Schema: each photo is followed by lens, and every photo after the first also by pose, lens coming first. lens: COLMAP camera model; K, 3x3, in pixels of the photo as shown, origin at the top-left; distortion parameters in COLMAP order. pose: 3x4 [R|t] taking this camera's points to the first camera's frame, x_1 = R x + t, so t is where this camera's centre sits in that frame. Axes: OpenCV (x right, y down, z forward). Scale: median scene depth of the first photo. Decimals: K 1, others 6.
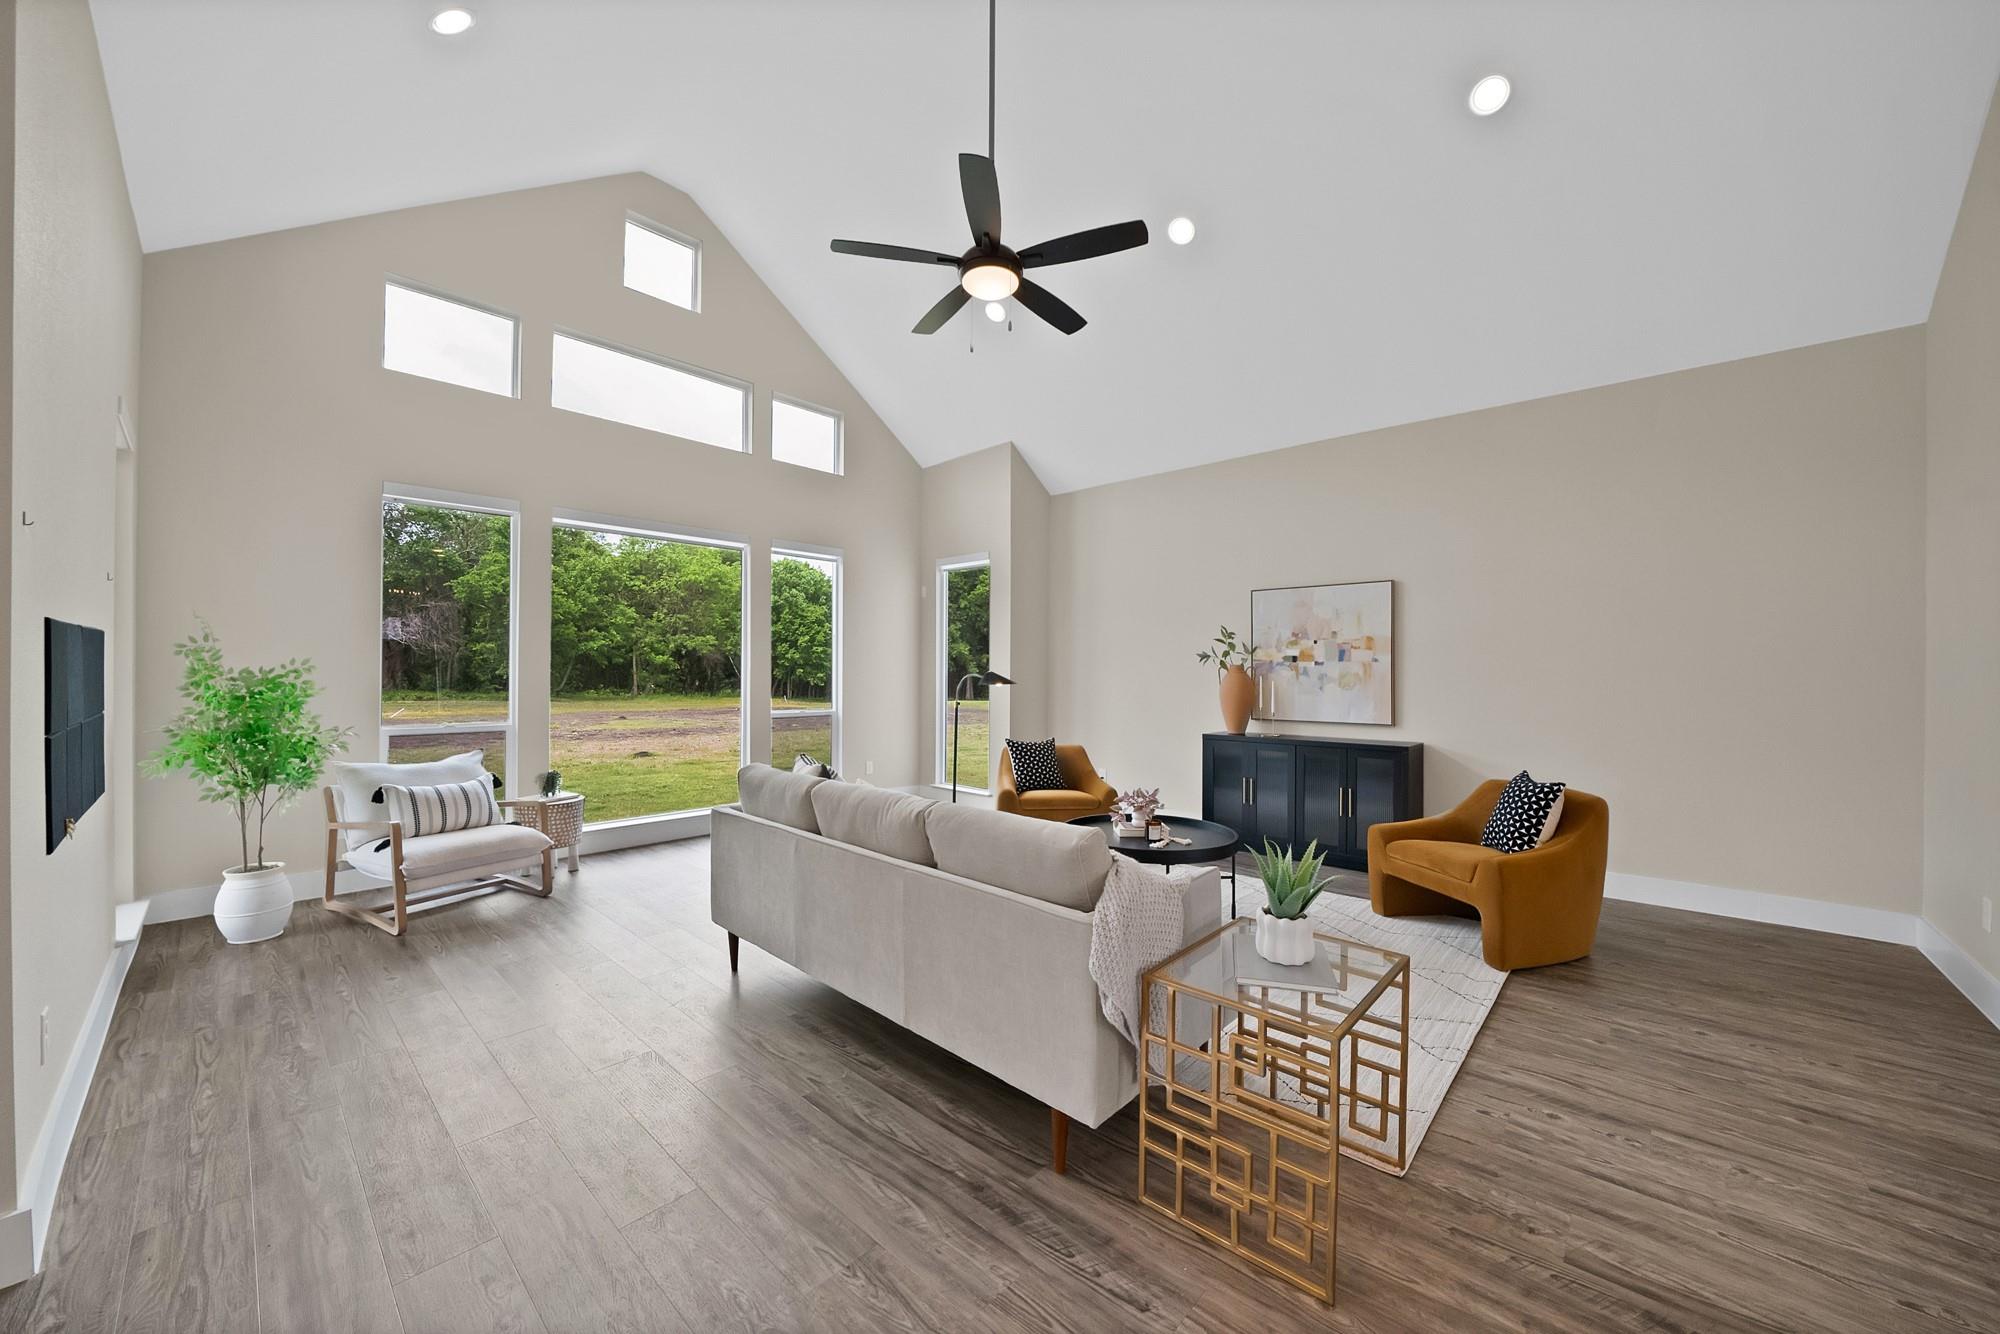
lens RADIAL K [[742.4, 0, 993.6], [0, 742.4, 666.2], [0, 0, 1]] dist [-0.011731, 0.000342]
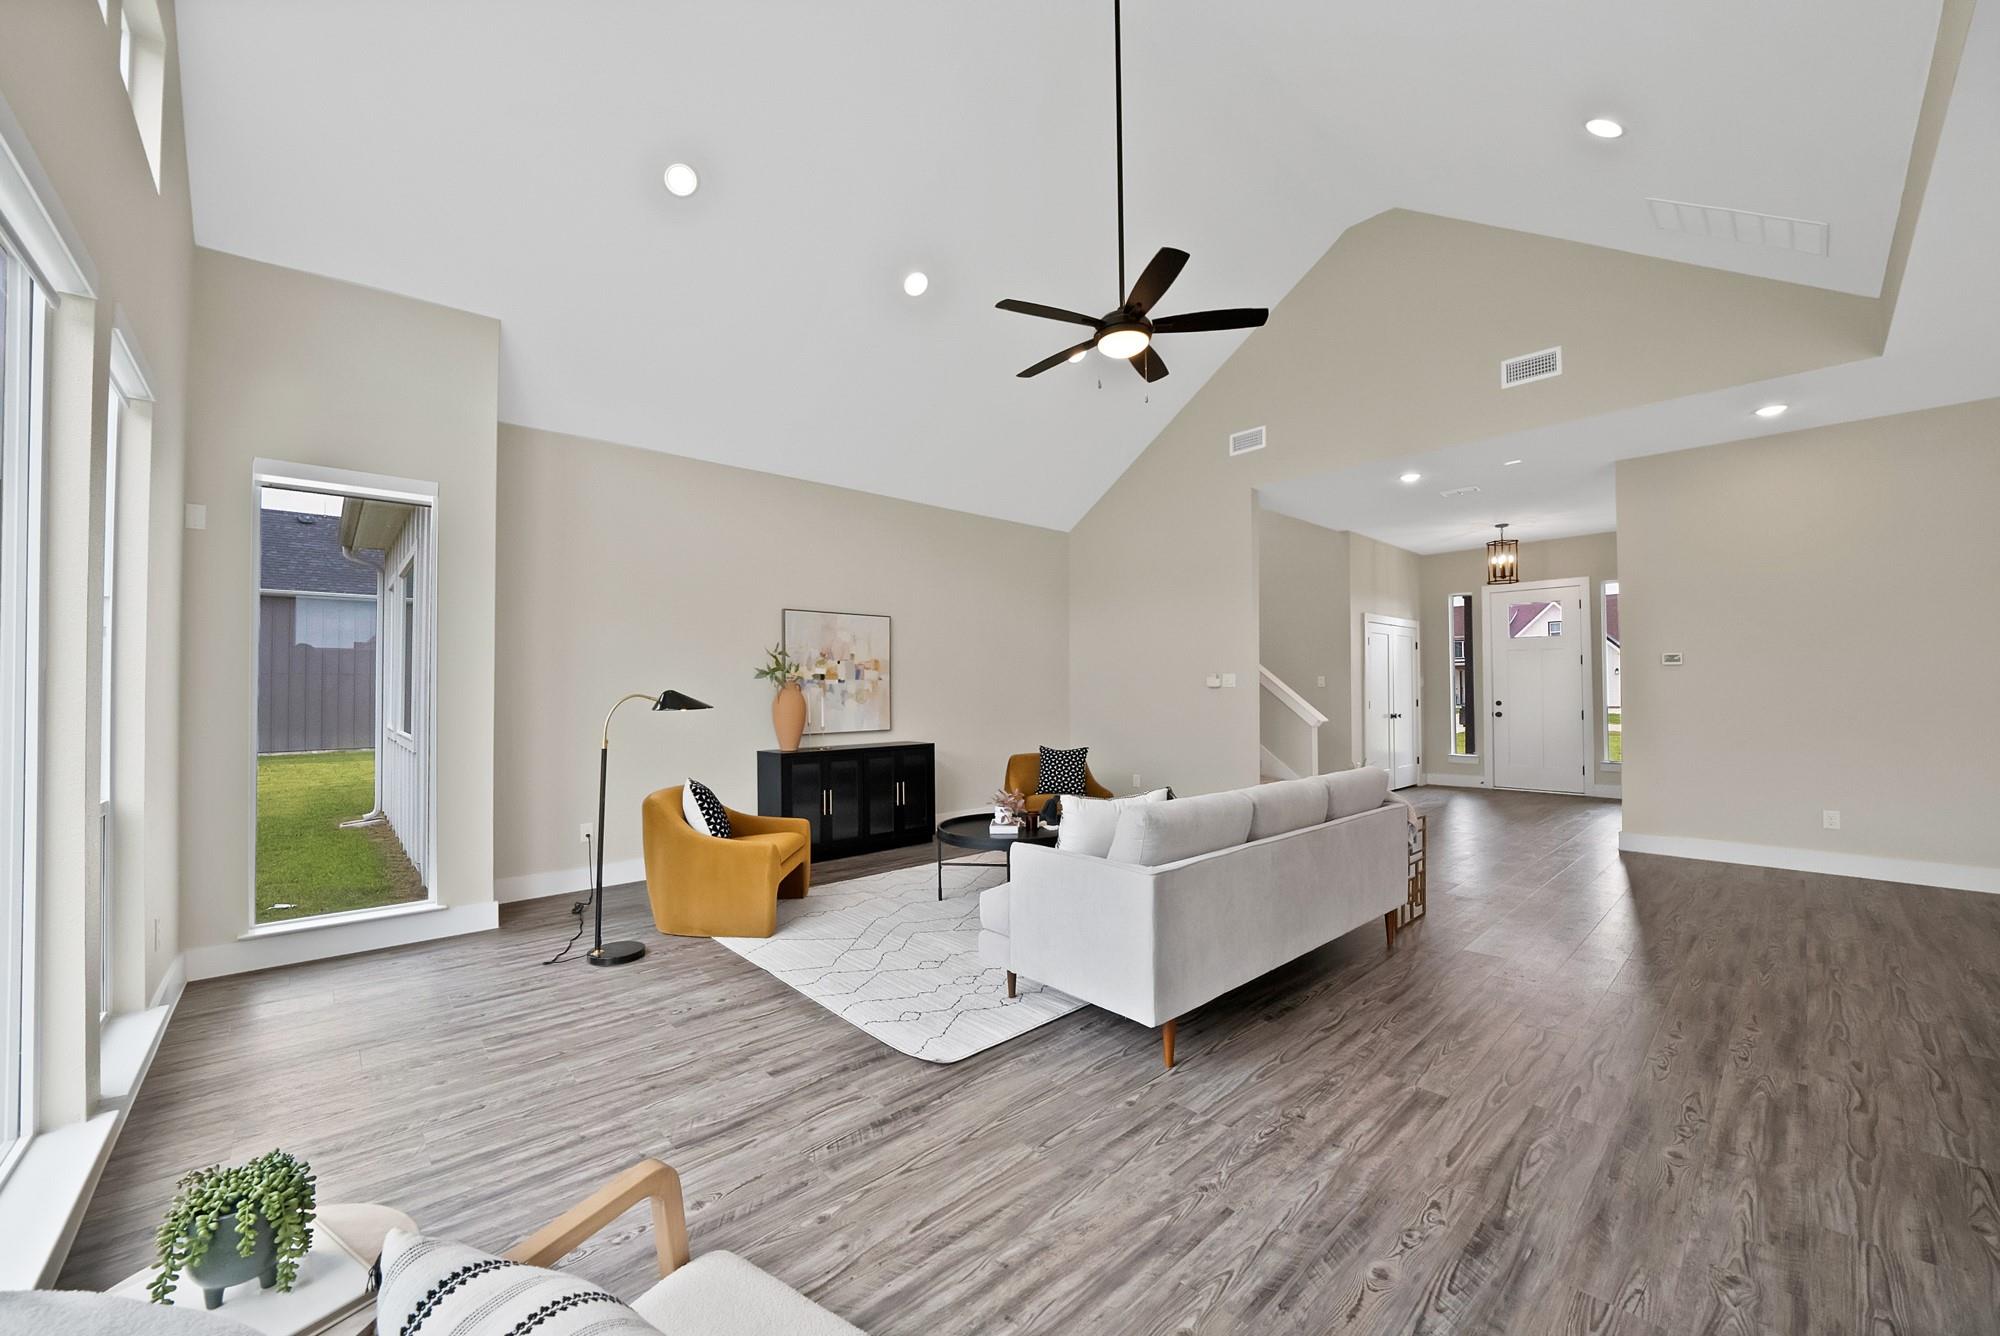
lens RADIAL K [[752.5, 0, 1007.8], [0, 752.5, 682.4], [0, 0, 1]] dist [-0.000221, 0.000074]
pose [[0.085175, 0.002947, 0.996362, -0.702087], [0.001246, 0.999995, -0.003064, 0.001978], [-0.996365, 0.001502, 0.085171, 0.658301]]
